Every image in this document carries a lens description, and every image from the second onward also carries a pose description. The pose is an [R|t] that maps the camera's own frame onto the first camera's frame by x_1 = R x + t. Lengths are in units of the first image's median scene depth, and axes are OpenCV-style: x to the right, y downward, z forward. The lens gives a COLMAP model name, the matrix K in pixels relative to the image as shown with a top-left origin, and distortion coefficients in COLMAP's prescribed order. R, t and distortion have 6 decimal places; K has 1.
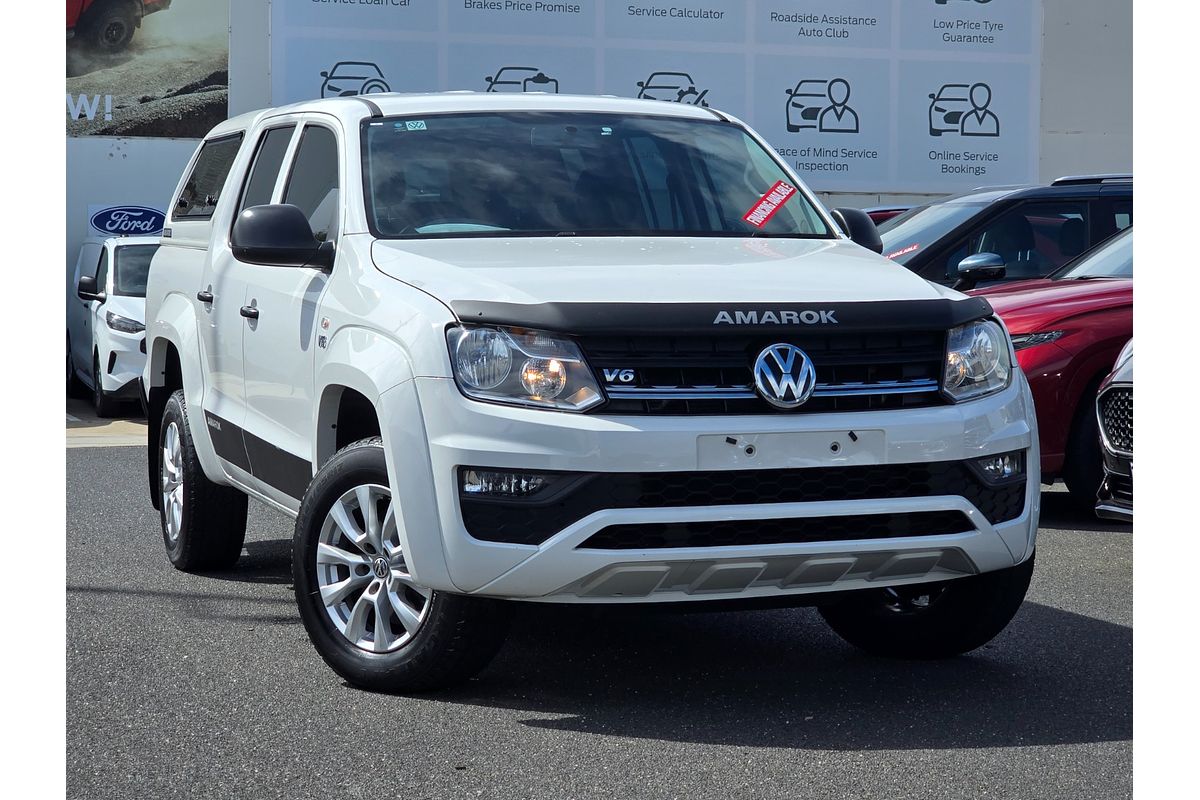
lens RADIAL K [[2390.2, 0, 598.2], [0, 2390.2, 397.4], [0, 0, 1]] dist [0.037065, 0.000000]
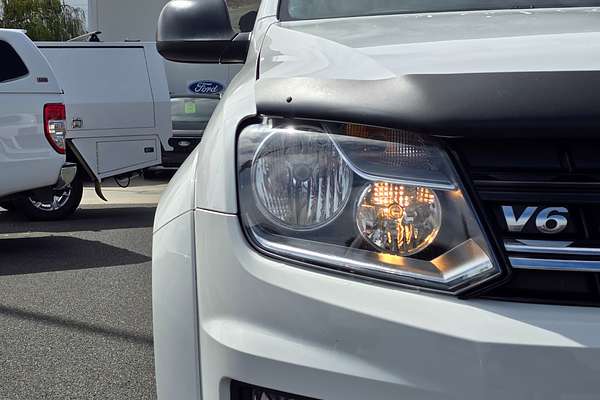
lens RADIAL K [[941.7, 0, 328.2], [0, 941.7, 180.6], [0, 0, 1]] dist [0.104009, 0.000000]
pose [[0.943412, 0.010701, -0.331449, 0.032231], [-0.005100, 0.999829, 0.017762, -0.019938], [0.331582, -0.015067, 0.943306, 0.807749]]
